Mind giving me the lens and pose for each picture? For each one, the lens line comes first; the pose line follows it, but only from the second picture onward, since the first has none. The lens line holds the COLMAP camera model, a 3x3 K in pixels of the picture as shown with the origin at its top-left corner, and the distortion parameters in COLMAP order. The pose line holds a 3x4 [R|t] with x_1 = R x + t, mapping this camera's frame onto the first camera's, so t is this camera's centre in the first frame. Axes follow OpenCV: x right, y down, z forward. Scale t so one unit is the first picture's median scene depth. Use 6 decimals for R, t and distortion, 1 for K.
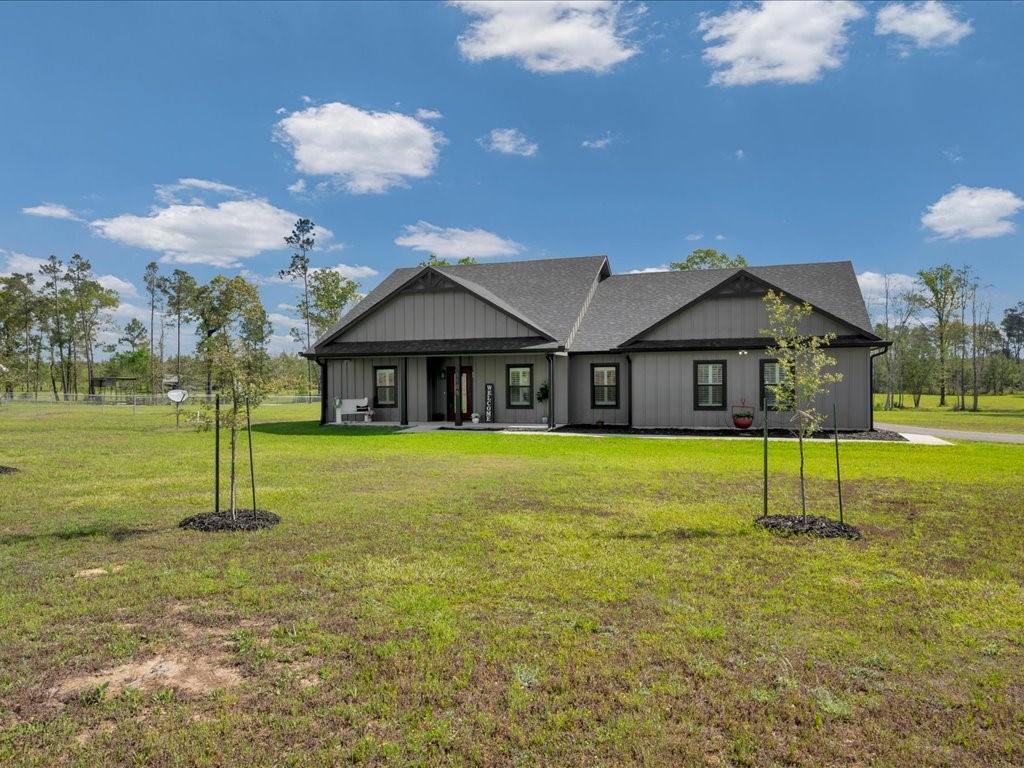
lens RADIAL K [[757.9, 0, 503.9], [0, 757.9, 384.8], [0, 0, 1]] dist [-0.002159, -0.002519]
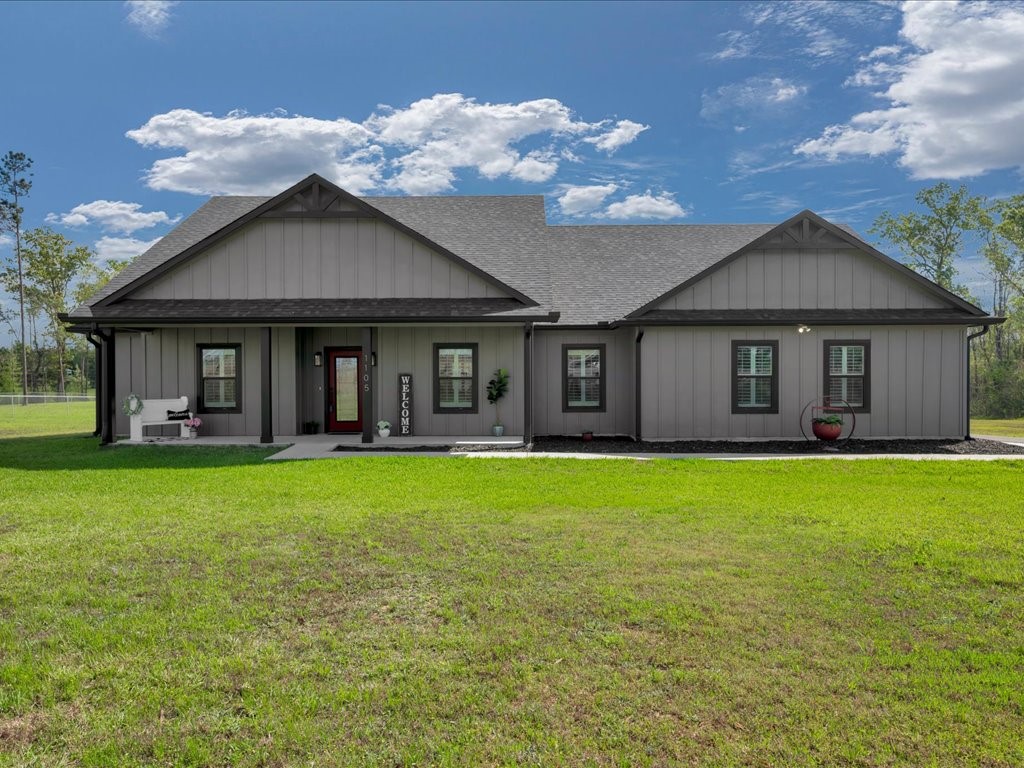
lens RADIAL K [[757.9, 0, 504.3], [0, 757.9, 383.5], [0, 0, 1]] dist [-0.002159, -0.002519]
pose [[0.943382, 0.003111, 0.331693, -0.150634], [-0.003222, 0.999995, -0.000215, 0.006655], [-0.331692, -0.000866, 0.943387, 0.383865]]
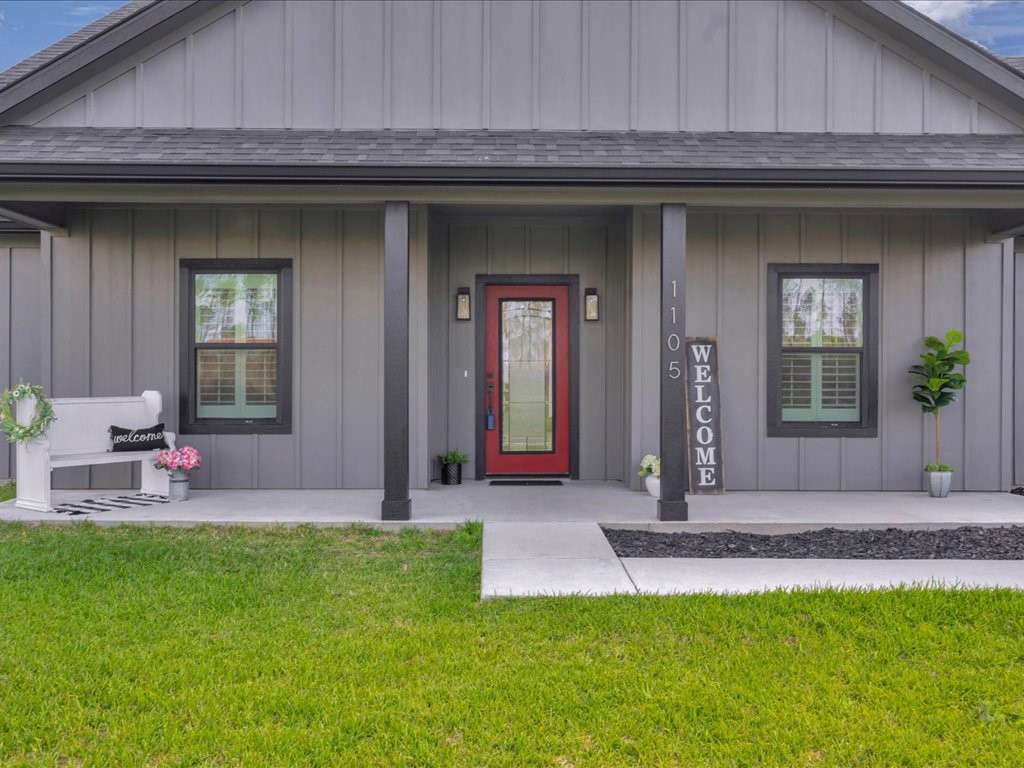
lens RADIAL K [[988.8, 0, 490.1], [0, 988.8, 361.7], [0, 0, 1]] dist [0.002364, 0.000000]
pose [[0.932482, 0.015956, 0.360863, -0.205569], [-0.010050, 0.999783, -0.018236, 0.013426], [-0.361076, 0.013378, 0.932440, 0.720937]]
